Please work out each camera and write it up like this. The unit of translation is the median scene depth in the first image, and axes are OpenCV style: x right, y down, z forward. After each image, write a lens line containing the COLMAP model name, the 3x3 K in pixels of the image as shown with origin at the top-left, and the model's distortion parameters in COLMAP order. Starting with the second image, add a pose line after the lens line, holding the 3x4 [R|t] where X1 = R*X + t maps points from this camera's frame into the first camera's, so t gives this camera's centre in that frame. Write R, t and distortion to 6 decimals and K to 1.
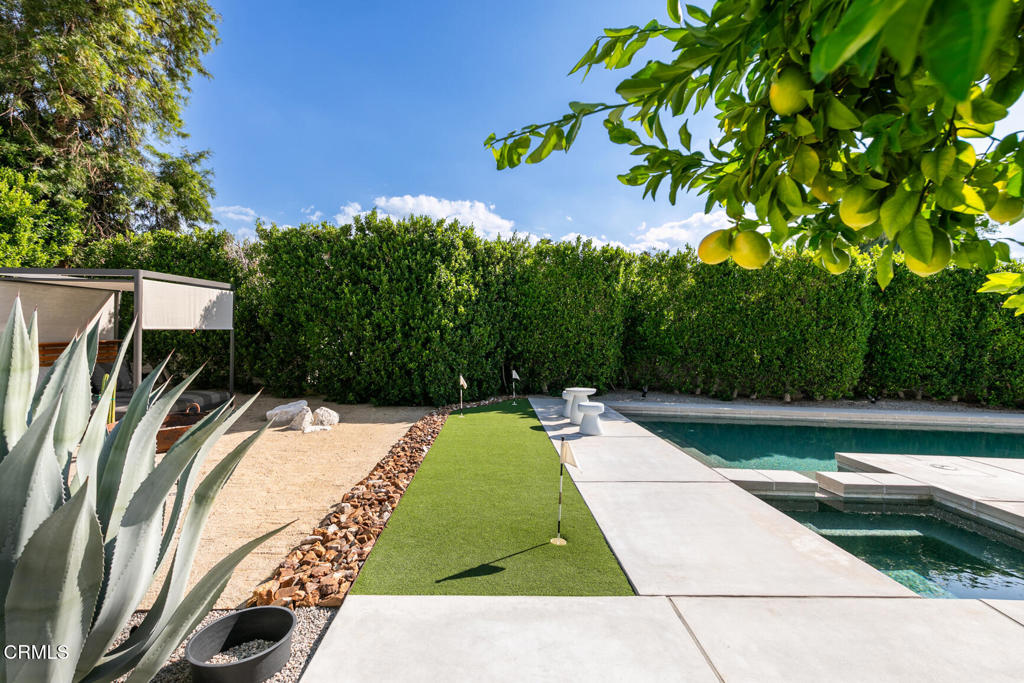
lens RADIAL K [[461.7, 0, 505.3], [0, 461.7, 325.4], [0, 0, 1]] dist [0.001818, -0.000944]
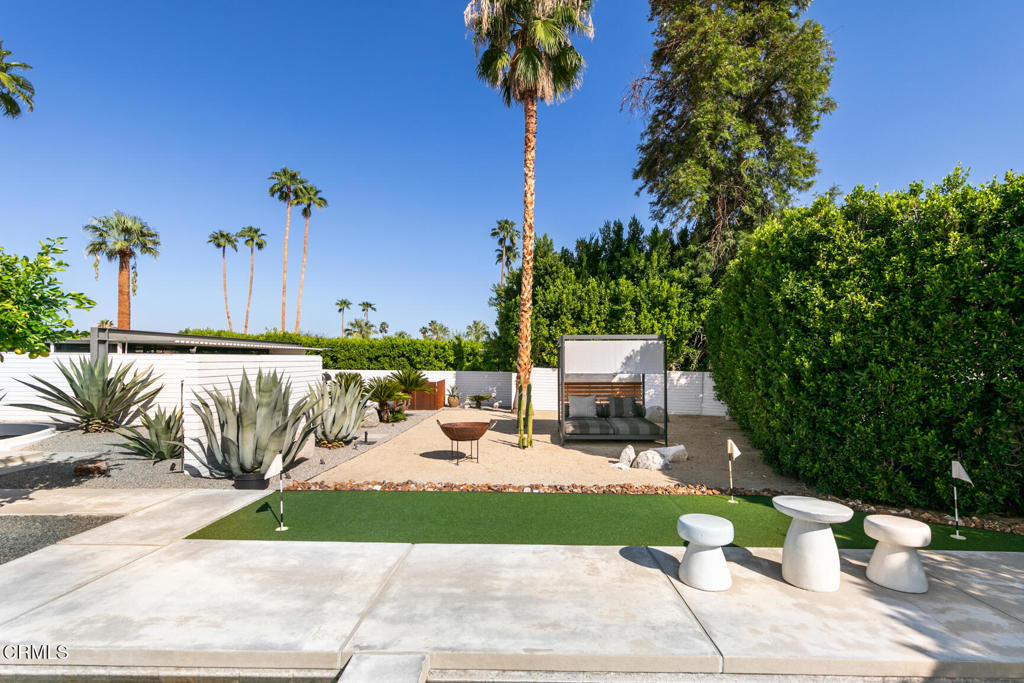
lens RADIAL K [[461.7, 0, 523.9], [0, 461.7, 367.2], [0, 0, 1]] dist [0.001818, -0.000944]
pose [[-0.015237, -0.020095, -0.999682, 0.507000], [0.007255, 0.999769, -0.020207, 0.012019], [0.999858, -0.007561, -0.015087, 0.603420]]
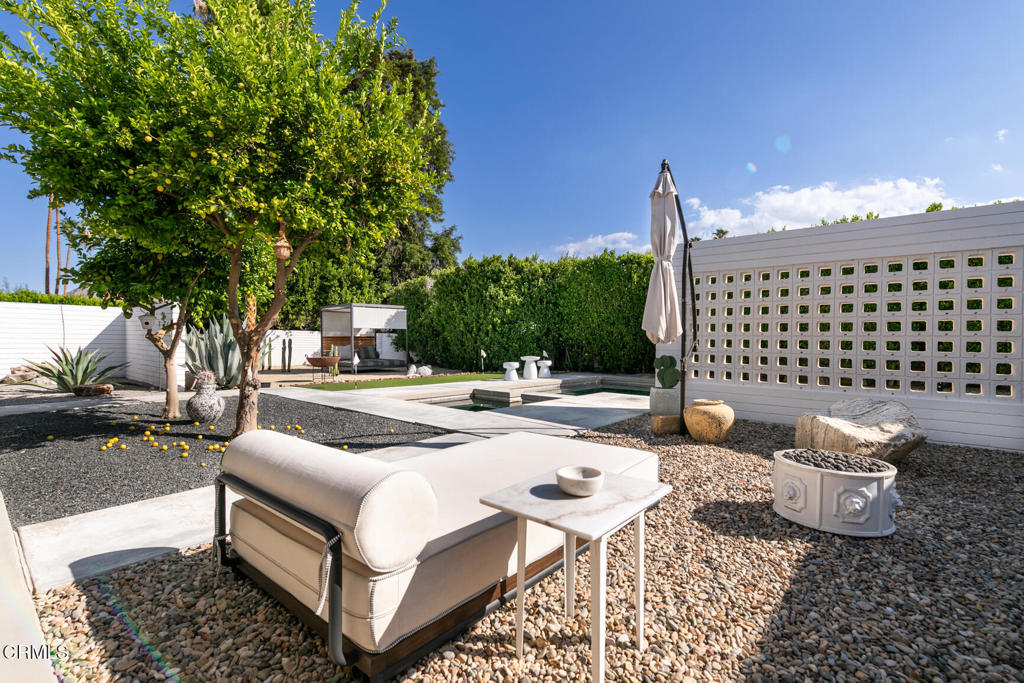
lens RADIAL K [[461.7, 0, 516.2], [0, 461.7, 342.9], [0, 0, 1]] dist [0.001818, -0.000944]
pose [[0.759905, -0.022534, -0.649644, 0.941251], [0.026897, 0.999633, -0.003212, 0.078424], [0.649478, -0.015032, 0.760232, -0.176187]]
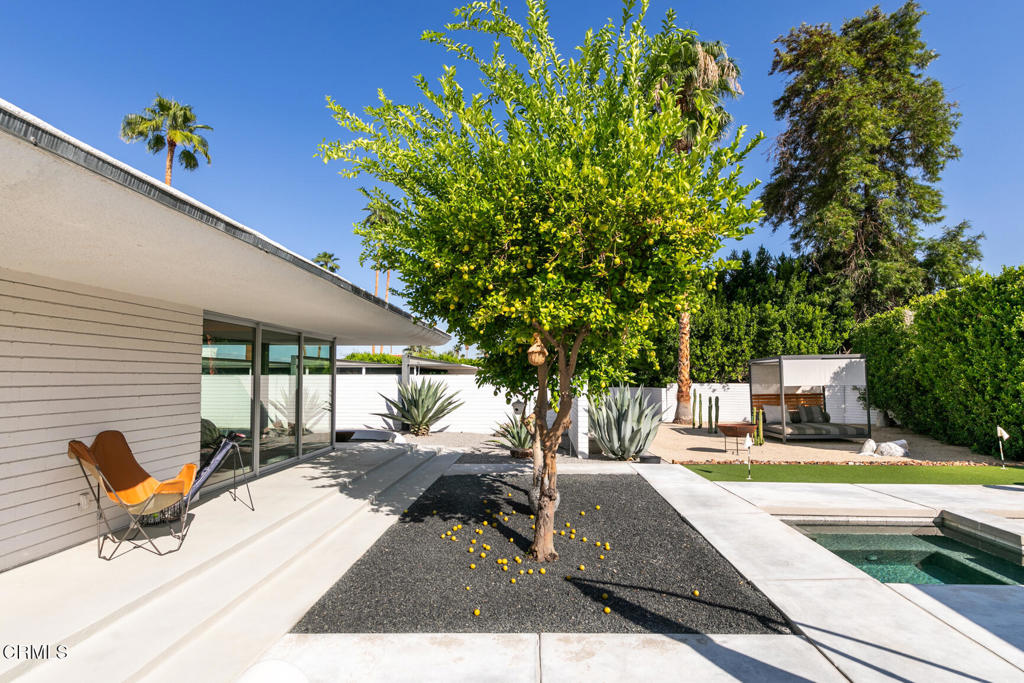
lens RADIAL K [[489.4, 0, 521.6], [0, 489.4, 360.4], [0, 0, 1]] dist [0.002783, -0.000349]
pose [[-0.055749, -0.069839, -0.995999, 0.890301], [0.018906, 0.997298, -0.070988, 0.017495], [0.998266, -0.022788, -0.054278, 0.016716]]
